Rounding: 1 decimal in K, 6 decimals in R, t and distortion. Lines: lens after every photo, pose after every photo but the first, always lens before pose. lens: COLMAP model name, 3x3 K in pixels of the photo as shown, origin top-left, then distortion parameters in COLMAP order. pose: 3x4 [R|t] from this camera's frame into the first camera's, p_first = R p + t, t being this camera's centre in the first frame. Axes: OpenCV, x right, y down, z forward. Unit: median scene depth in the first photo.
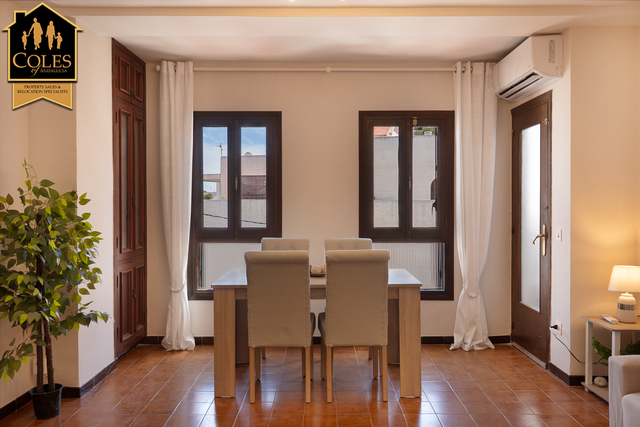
lens RADIAL K [[546.5, 0, 320.7], [0, 546.5, 212.0], [0, 0, 1]] dist [0.000656, -0.011029]
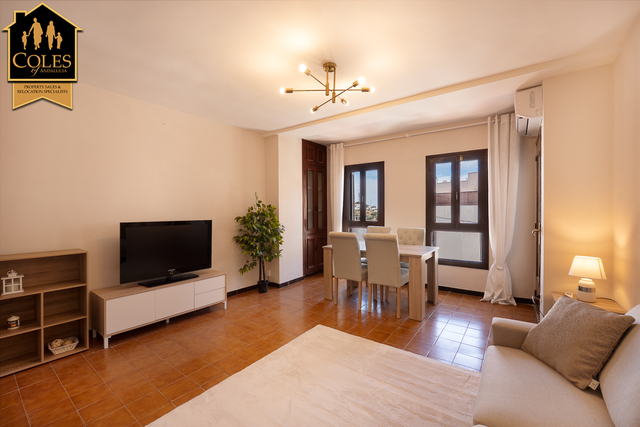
lens RADIAL K [[270.0, 0, 318.0], [0, 270.0, 214.0], [0, 0, 1]] dist [-0.002893, -0.000072]
pose [[0.804781, 0.005690, -0.593545, 0.316791], [-0.001787, 0.999973, 0.007164, -0.003457], [0.593569, -0.004705, 0.804769, 0.092510]]
